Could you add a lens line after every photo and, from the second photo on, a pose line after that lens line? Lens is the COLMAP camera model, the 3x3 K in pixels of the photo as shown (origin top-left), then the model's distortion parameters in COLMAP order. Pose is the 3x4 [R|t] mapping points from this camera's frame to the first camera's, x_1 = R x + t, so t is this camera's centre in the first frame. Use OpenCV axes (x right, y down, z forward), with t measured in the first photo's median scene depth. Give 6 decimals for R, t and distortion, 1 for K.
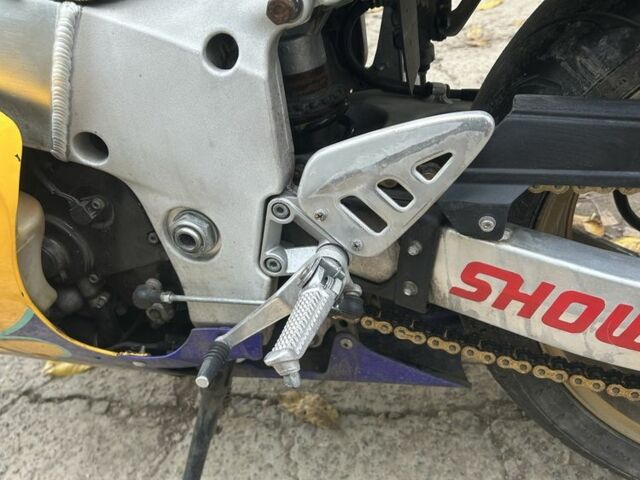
lens RADIAL K [[633.7, 0, 320.0], [0, 633.7, 240.0], [0, 0, 1]] dist [0.170570, -0.399377]
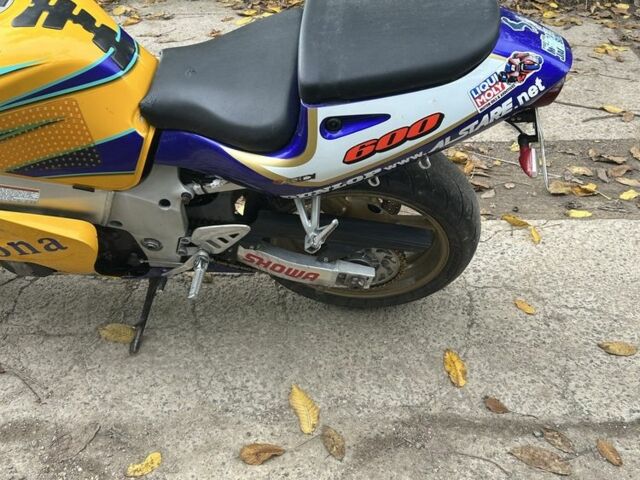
lens RADIAL K [[633.7, 0, 320.0], [0, 633.7, 240.0], [0, 0, 1]] dist [0.170570, -0.399377]
pose [[0.974097, -0.067828, 0.215717, -0.093583], [-0.015046, 0.932399, 0.361118, -1.177023], [-0.225628, -0.355010, 0.907226, -1.923517]]
